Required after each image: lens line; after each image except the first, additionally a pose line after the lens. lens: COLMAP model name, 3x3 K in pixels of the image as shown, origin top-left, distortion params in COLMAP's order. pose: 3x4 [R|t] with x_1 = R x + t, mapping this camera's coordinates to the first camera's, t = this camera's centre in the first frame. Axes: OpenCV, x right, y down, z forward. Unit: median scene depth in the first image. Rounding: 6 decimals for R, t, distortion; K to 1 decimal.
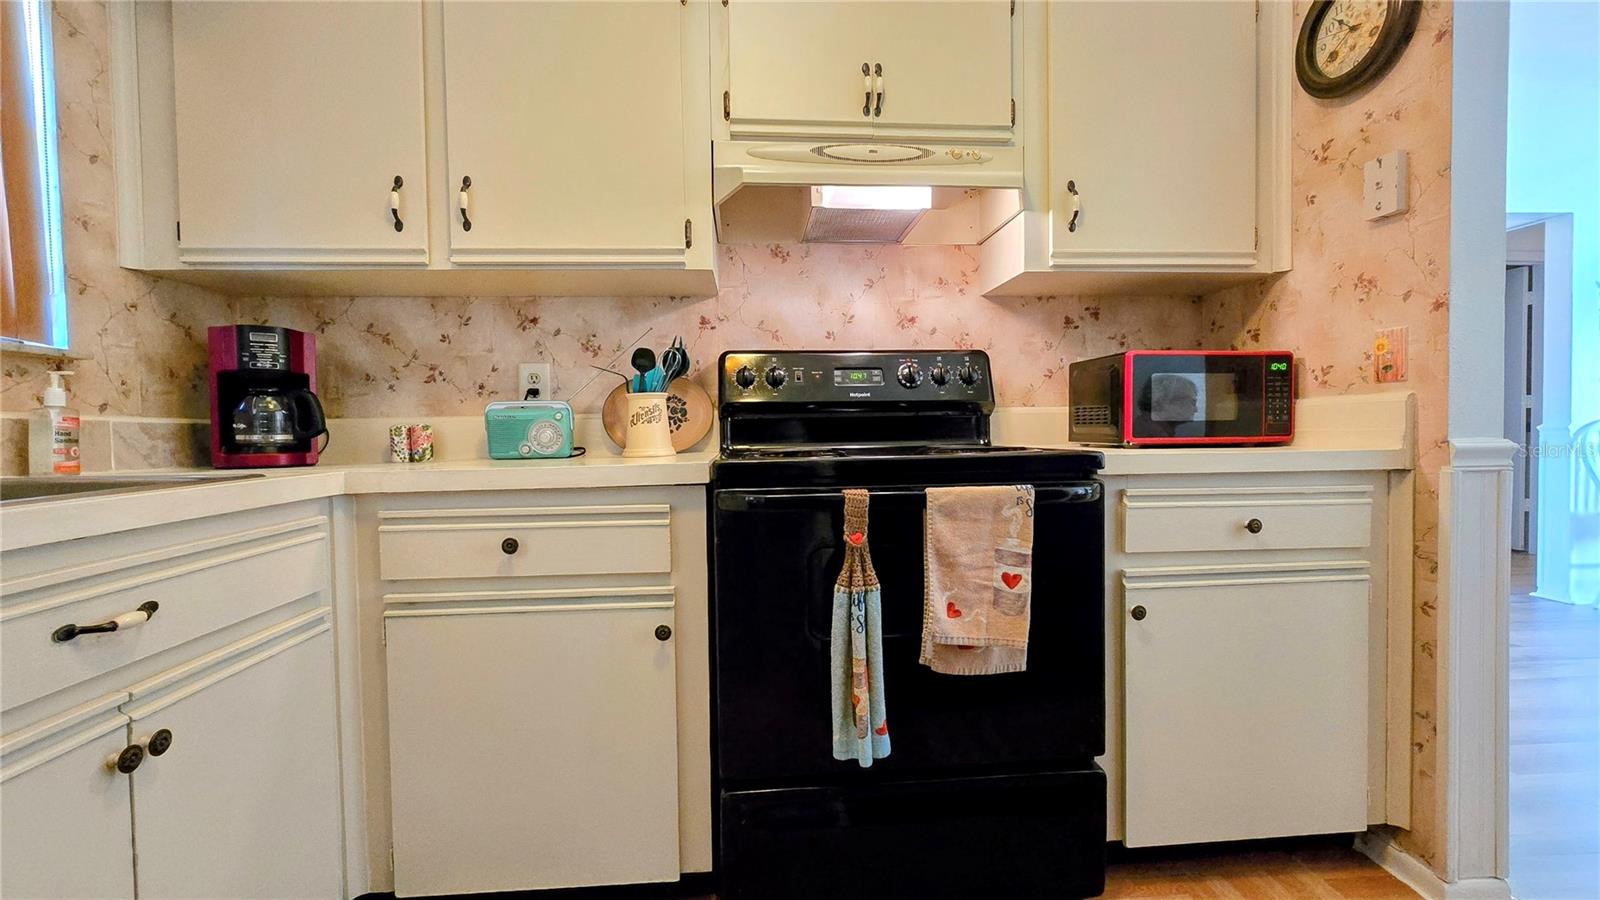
lens RADIAL K [[652.5, 0, 795.5], [0, 652.5, 446.2], [0, 0, 1]] dist [-0.003002, 0.000023]
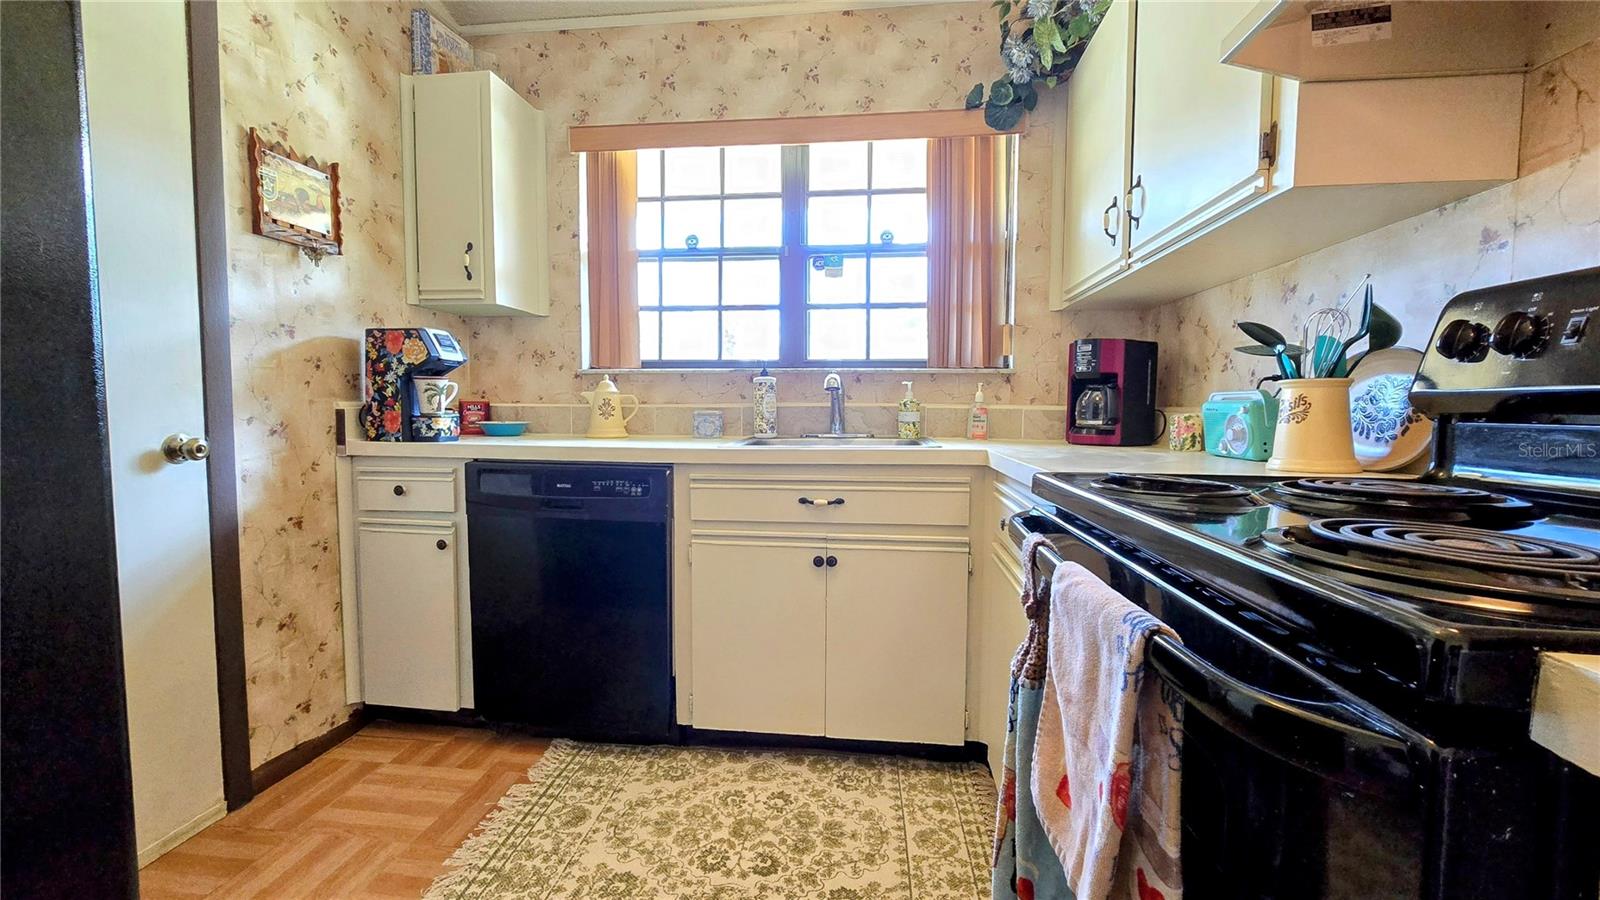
lens RADIAL K [[652.5, 0, 795.5], [0, 652.5, 446.2], [0, 0, 1]] dist [-0.003002, 0.000023]
pose [[-0.183585, 0.075275, -0.980117, 0.641856], [-0.025204, 0.996376, 0.081244, -0.060562], [0.982681, 0.039618, -0.181022, 0.682388]]
